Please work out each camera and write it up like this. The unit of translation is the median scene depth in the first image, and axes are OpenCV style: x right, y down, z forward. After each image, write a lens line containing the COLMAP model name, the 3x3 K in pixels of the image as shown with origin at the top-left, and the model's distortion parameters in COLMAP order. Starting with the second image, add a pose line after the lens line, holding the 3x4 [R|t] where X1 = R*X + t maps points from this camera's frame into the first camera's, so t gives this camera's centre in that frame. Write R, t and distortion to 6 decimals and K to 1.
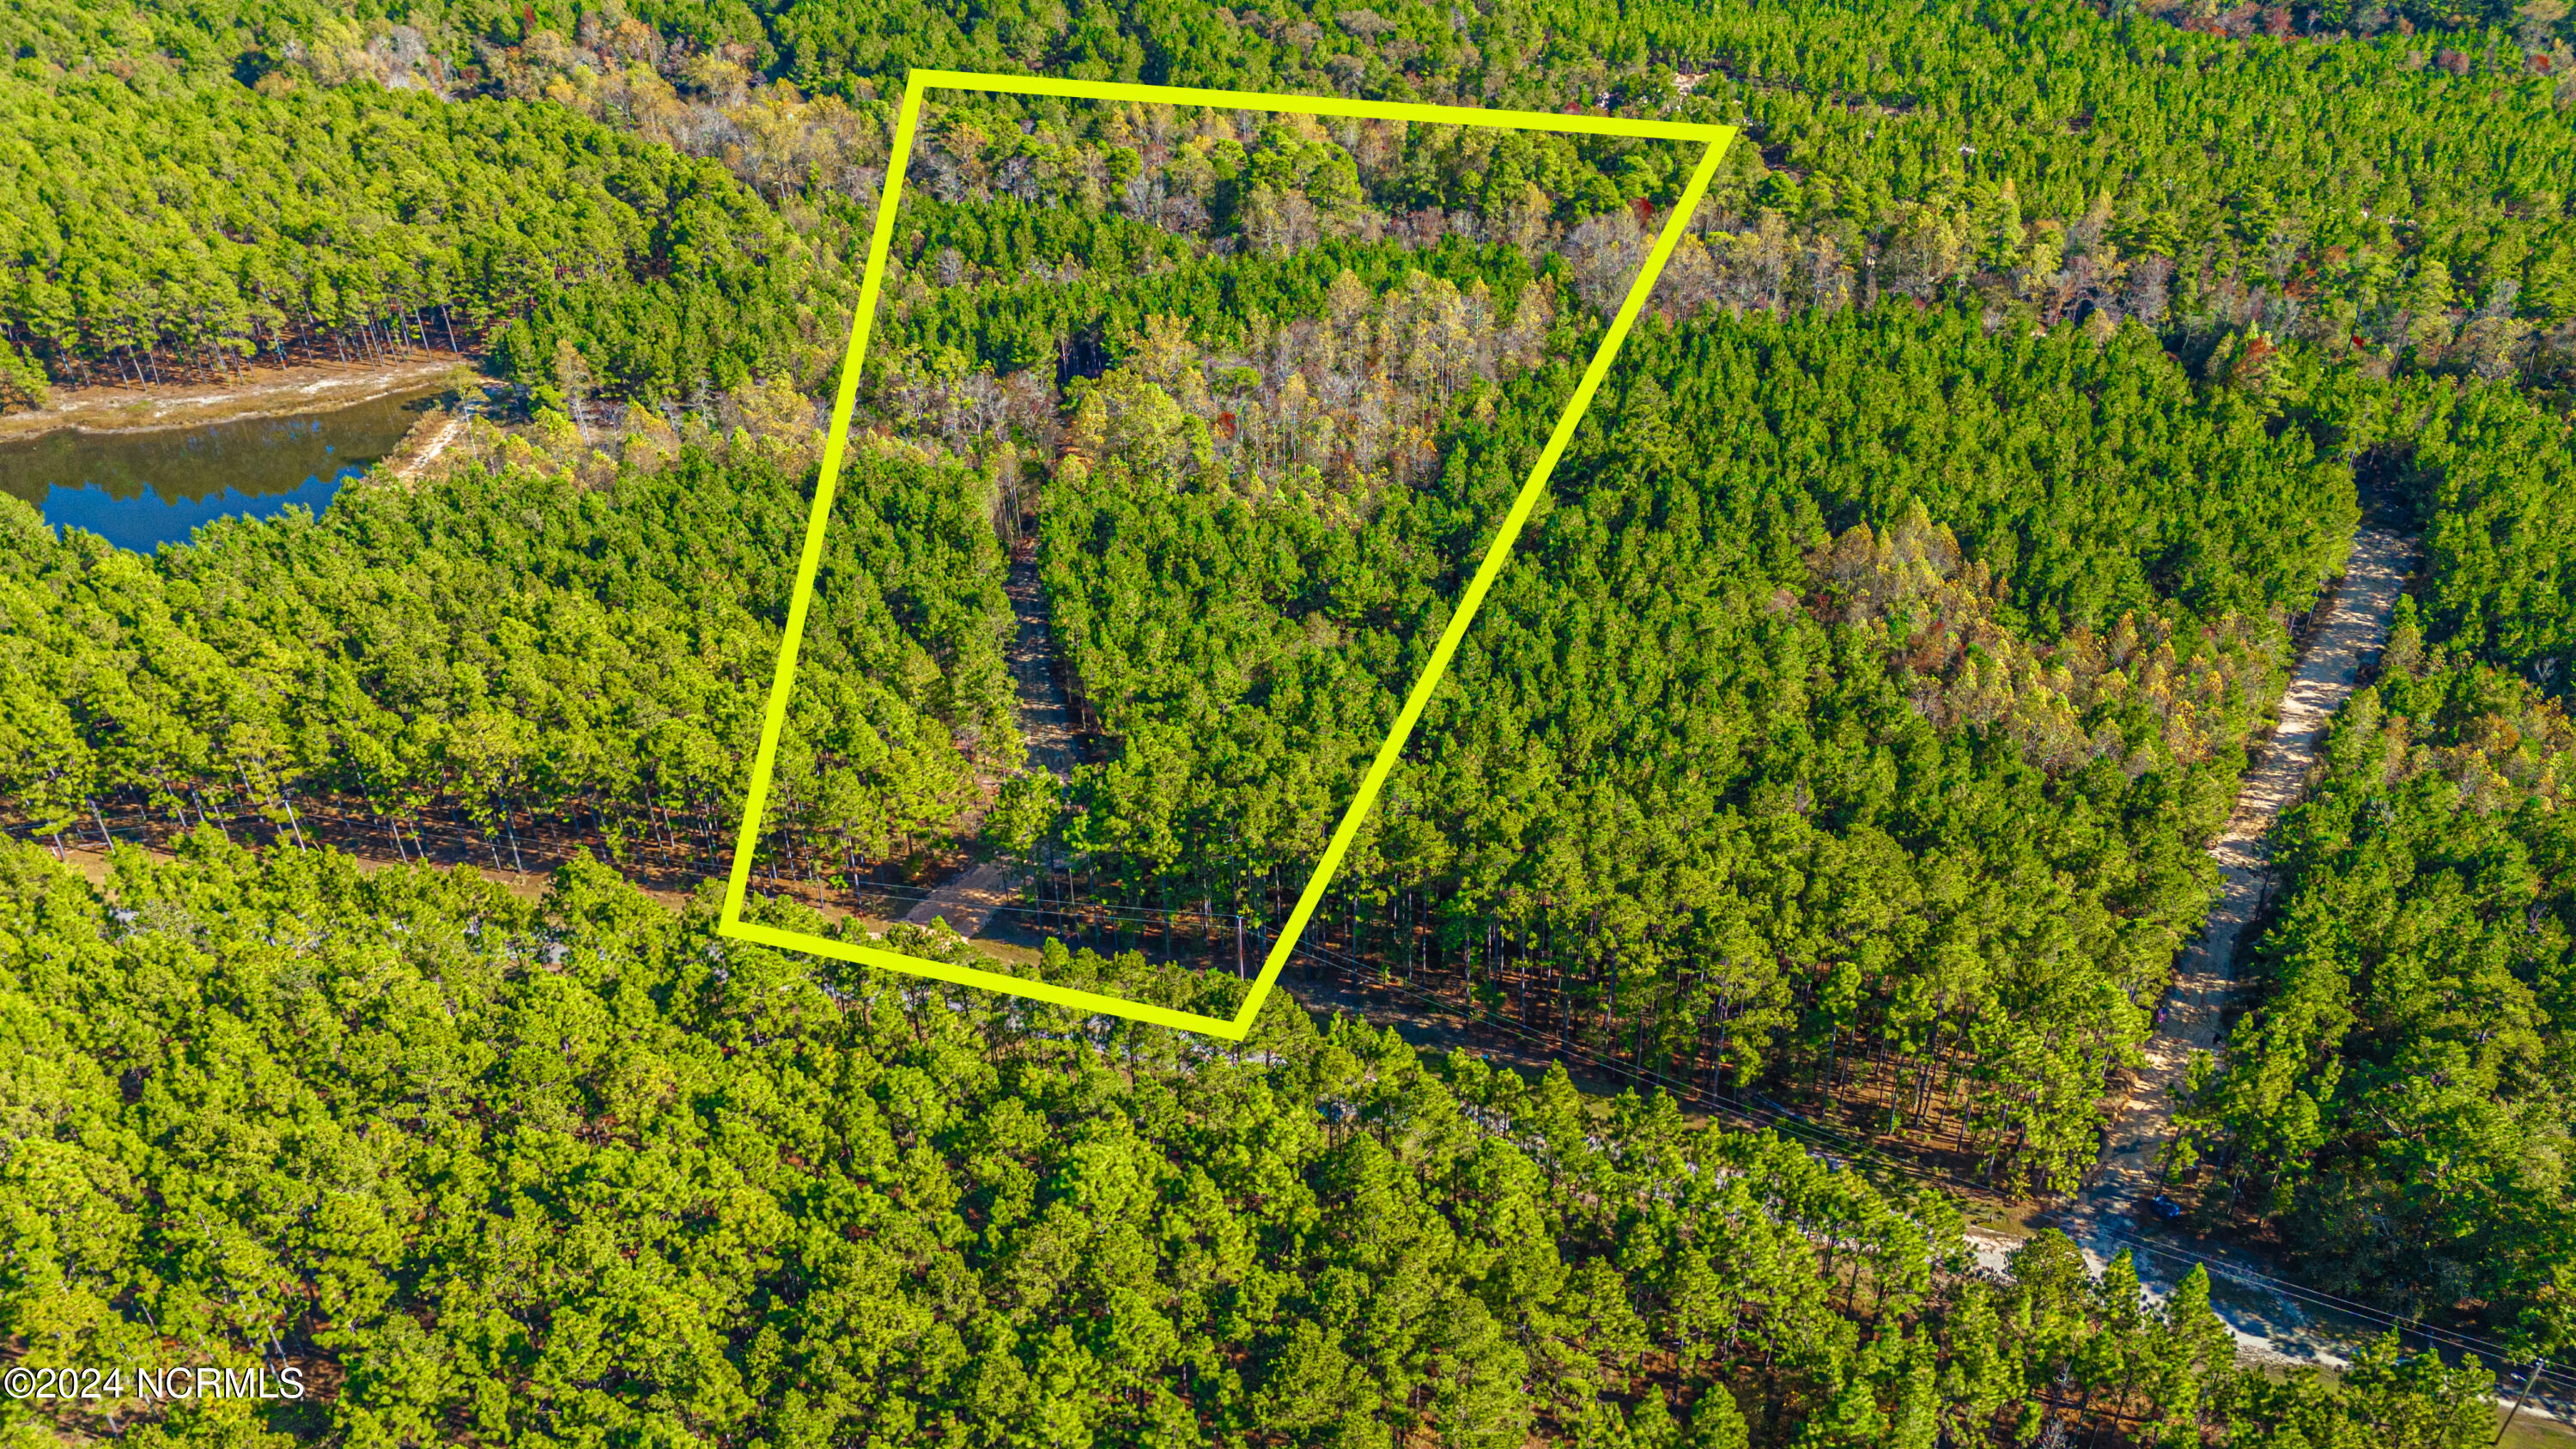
lens RADIAL K [[1882.0, 0, 1288.0], [0, 1882.0, 724.5], [0, 0, 1]] dist [0.085674, -0.090097]
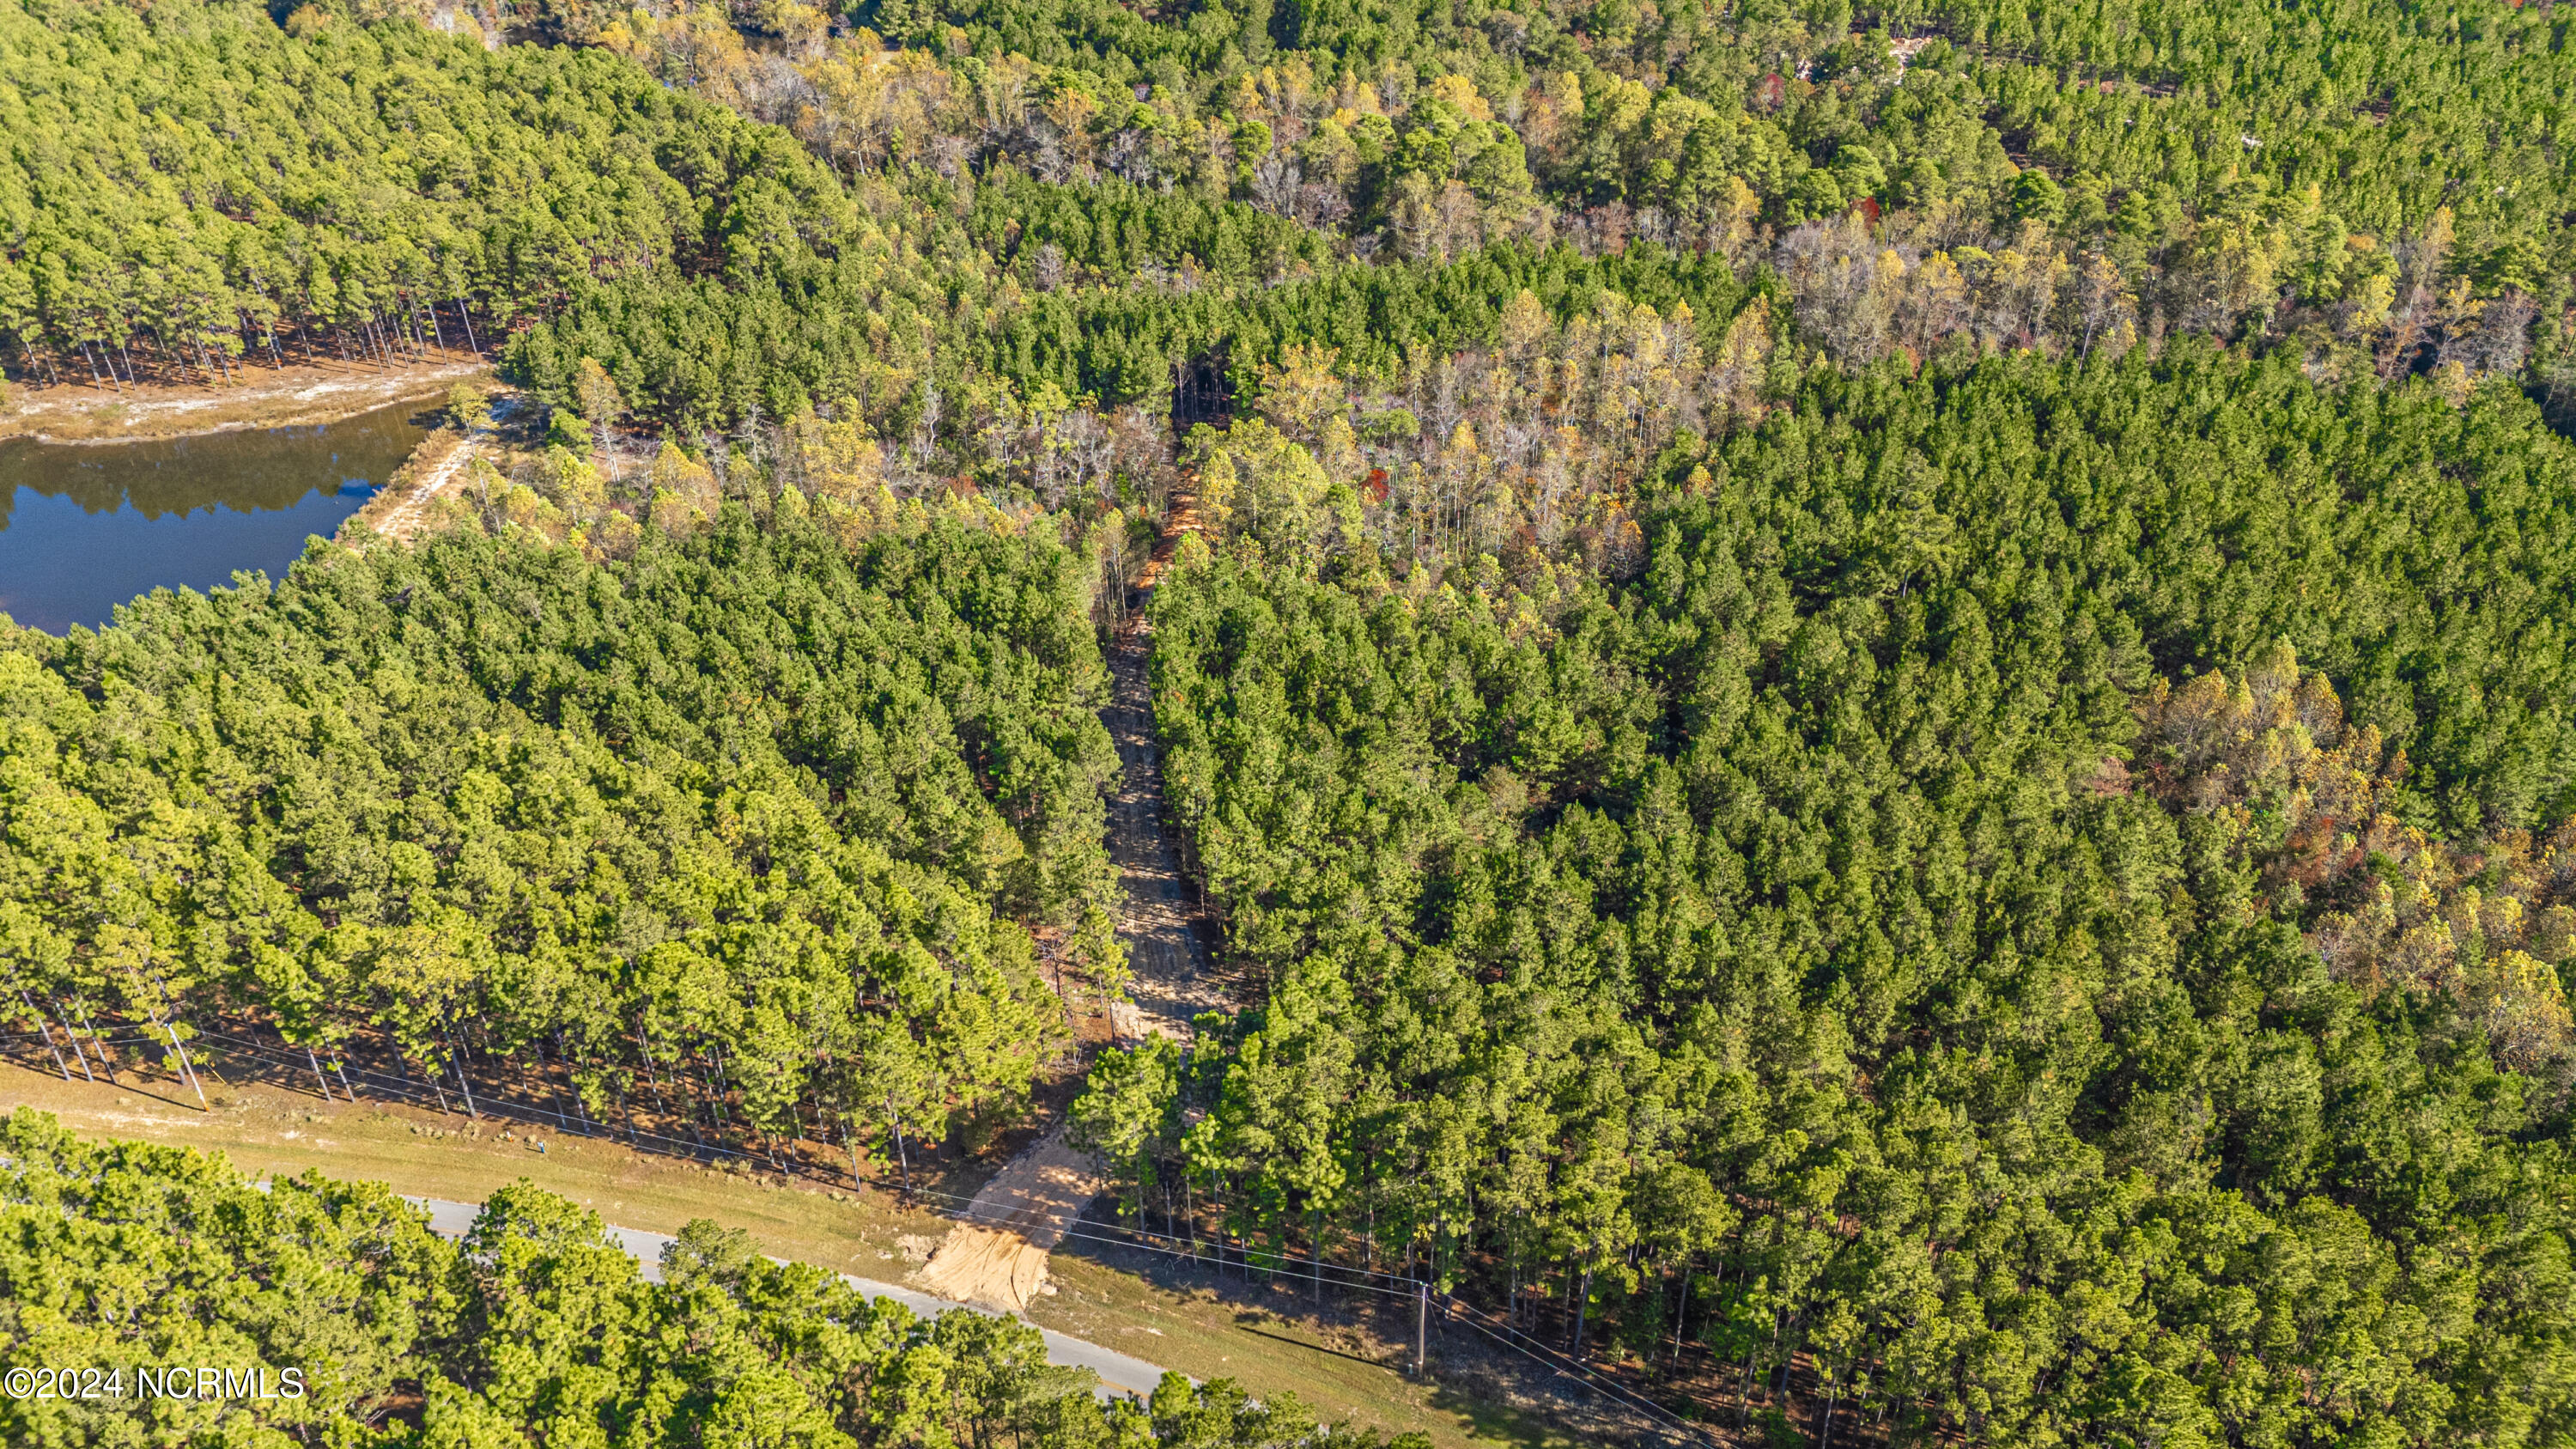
lens RADIAL K [[1882.0, 0, 1288.0], [0, 1882.0, 724.5], [0, 0, 1]] dist [0.085674, -0.090097]
pose [[0.998536, 0.035906, -0.040466, -0.037226], [-0.034422, 0.998730, 0.036794, -0.090069], [0.041735, -0.035347, 0.998503, 0.188669]]
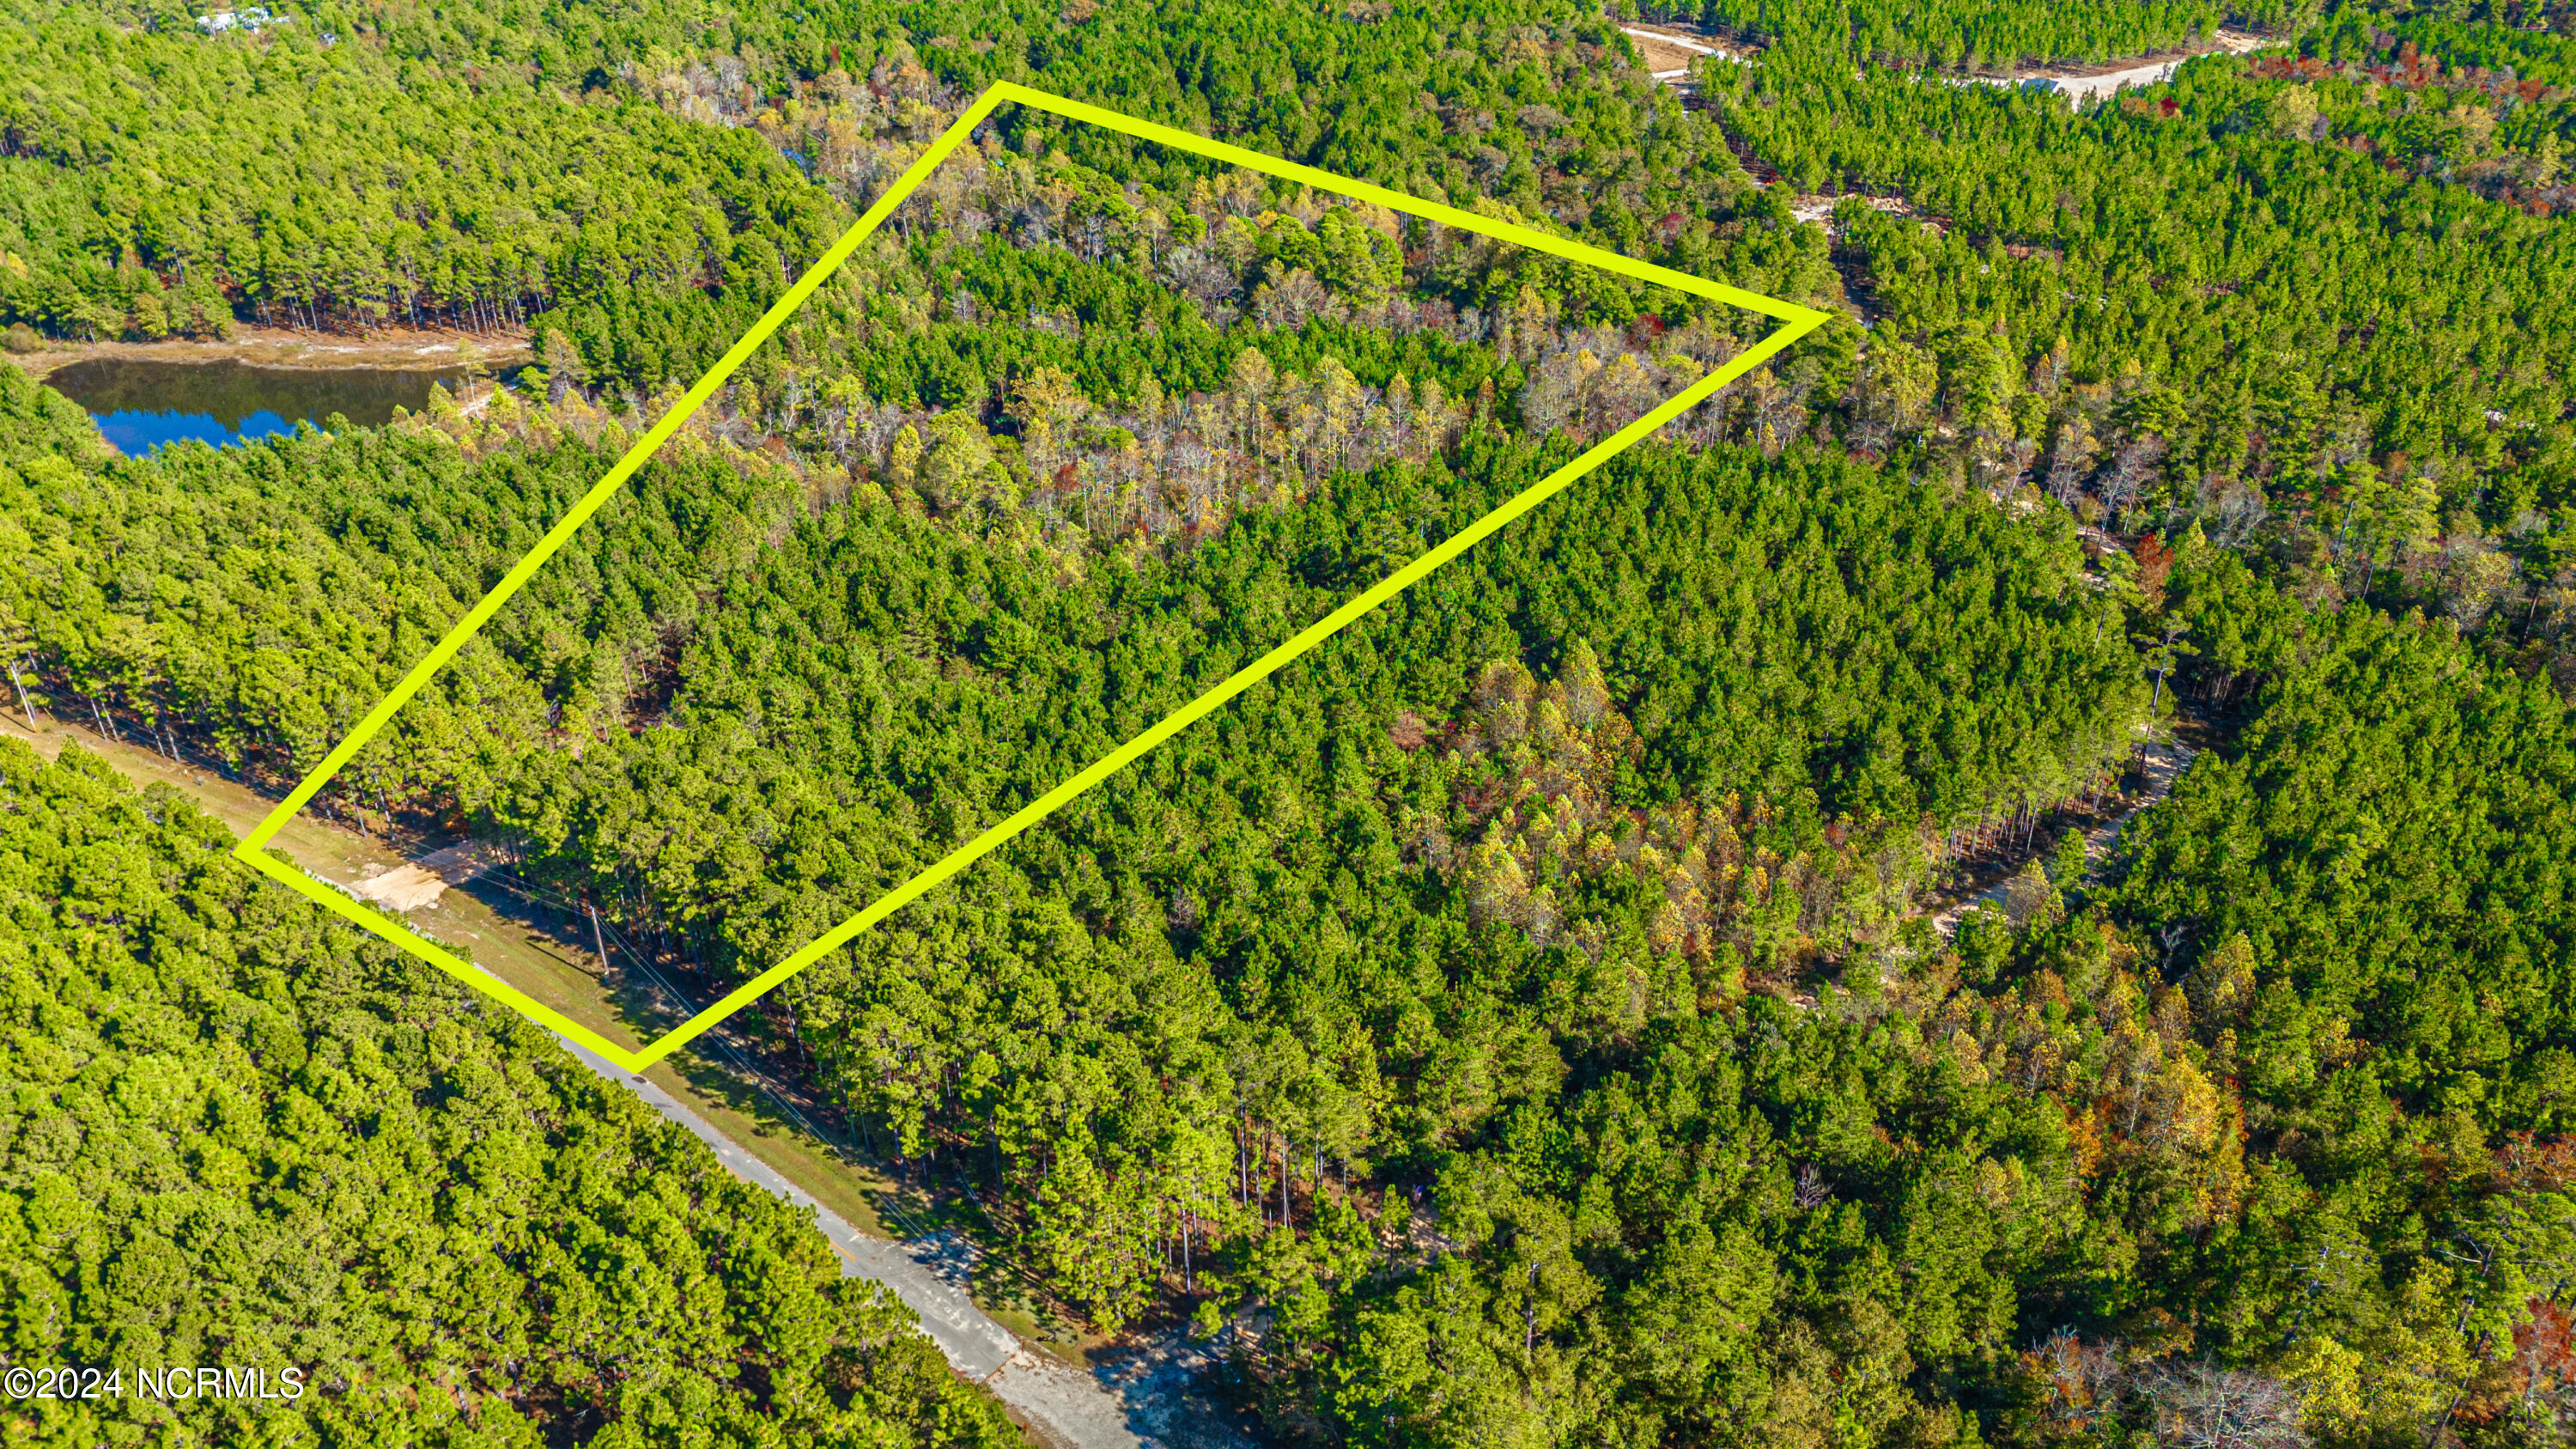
lens RADIAL K [[1882.0, 0, 1288.0], [0, 1882.0, 724.5], [0, 0, 1]] dist [0.085674, -0.090097]
pose [[0.948216, 0.165947, -0.270830, 0.413659], [-0.175291, 0.984461, -0.010509, -0.038130], [0.264877, 0.057439, 0.962570, 0.040709]]
